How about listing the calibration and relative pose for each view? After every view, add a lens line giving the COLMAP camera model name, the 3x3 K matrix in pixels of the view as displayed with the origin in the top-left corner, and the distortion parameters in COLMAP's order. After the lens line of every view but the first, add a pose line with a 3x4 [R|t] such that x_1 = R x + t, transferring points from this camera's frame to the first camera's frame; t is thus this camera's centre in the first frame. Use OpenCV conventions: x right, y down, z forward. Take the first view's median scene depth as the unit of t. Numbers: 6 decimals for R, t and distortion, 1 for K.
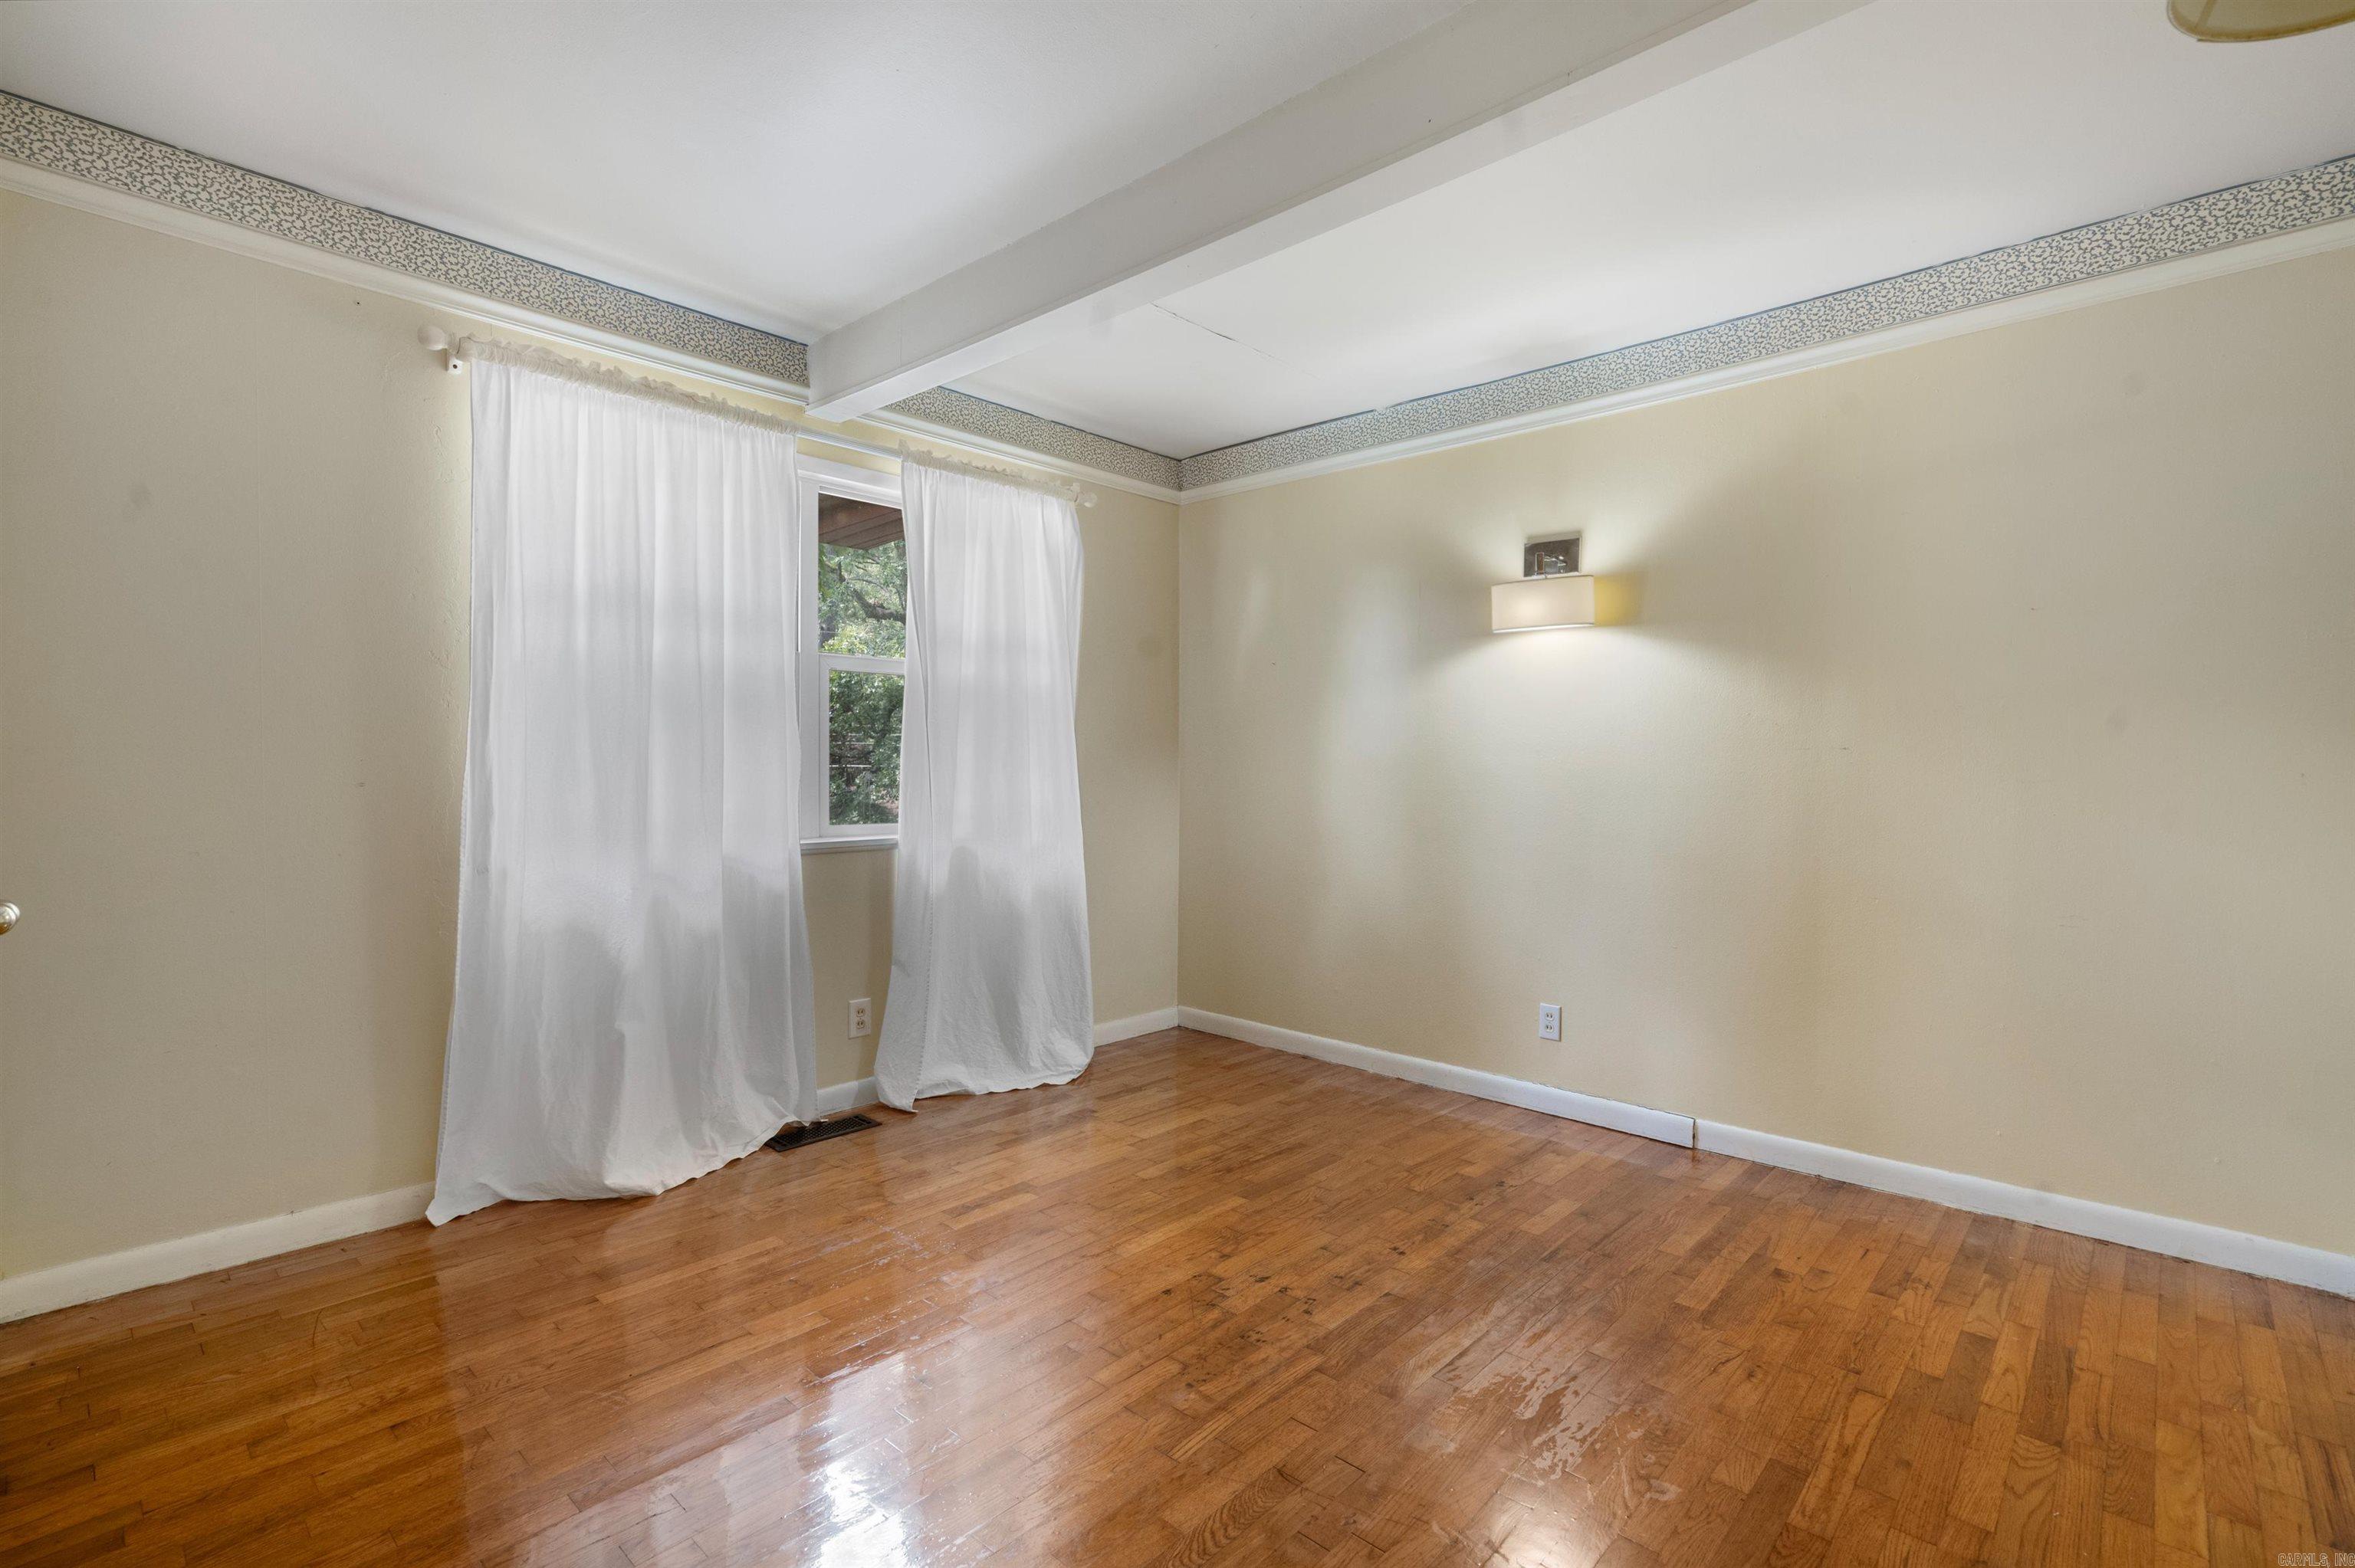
lens RADIAL K [[1081.1, 0, 1178.6], [0, 1081.1, 774.4], [0, 0, 1]] dist [-0.003154, 0.002474]
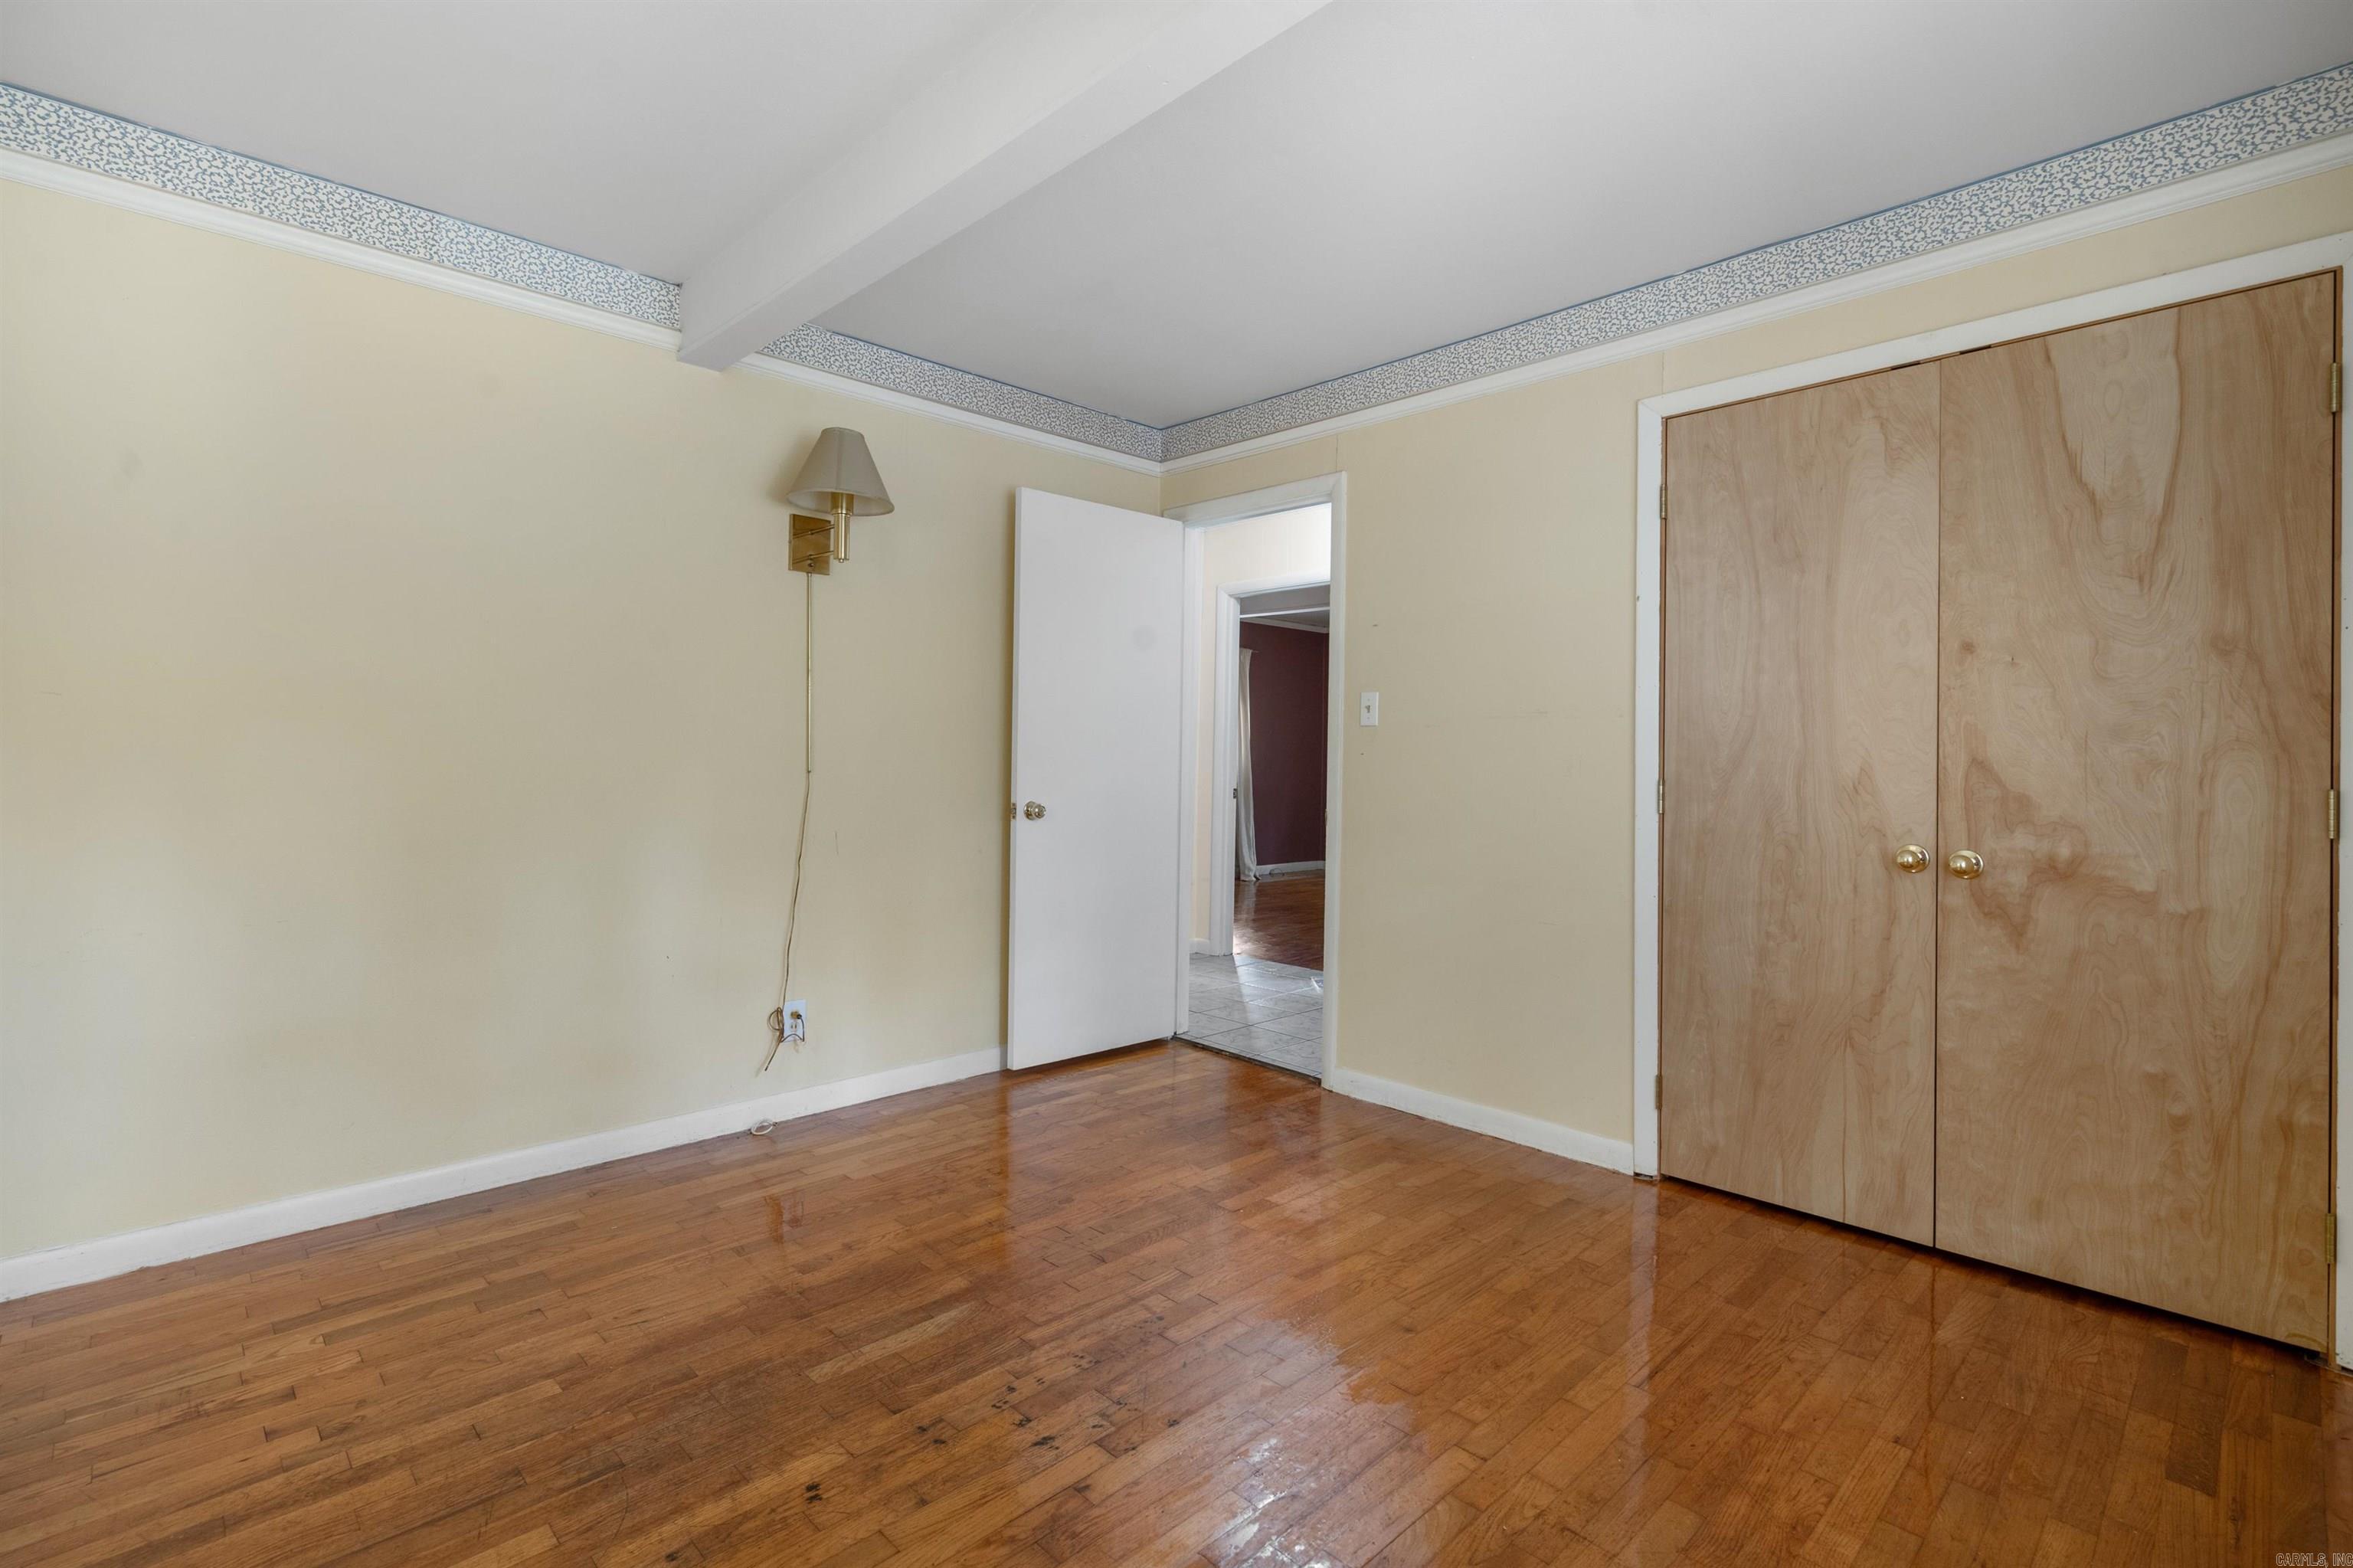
lens RADIAL K [[1080.4, 0, 1175.3], [0, 1080.4, 771.7], [0, 0, 1]] dist [-0.003154, 0.002474]
pose [[-0.998633, -0.016113, 0.049715, -0.045924], [-0.015386, 0.999769, 0.014974, -0.006613], [-0.049945, 0.014189, -0.998651, 1.872452]]
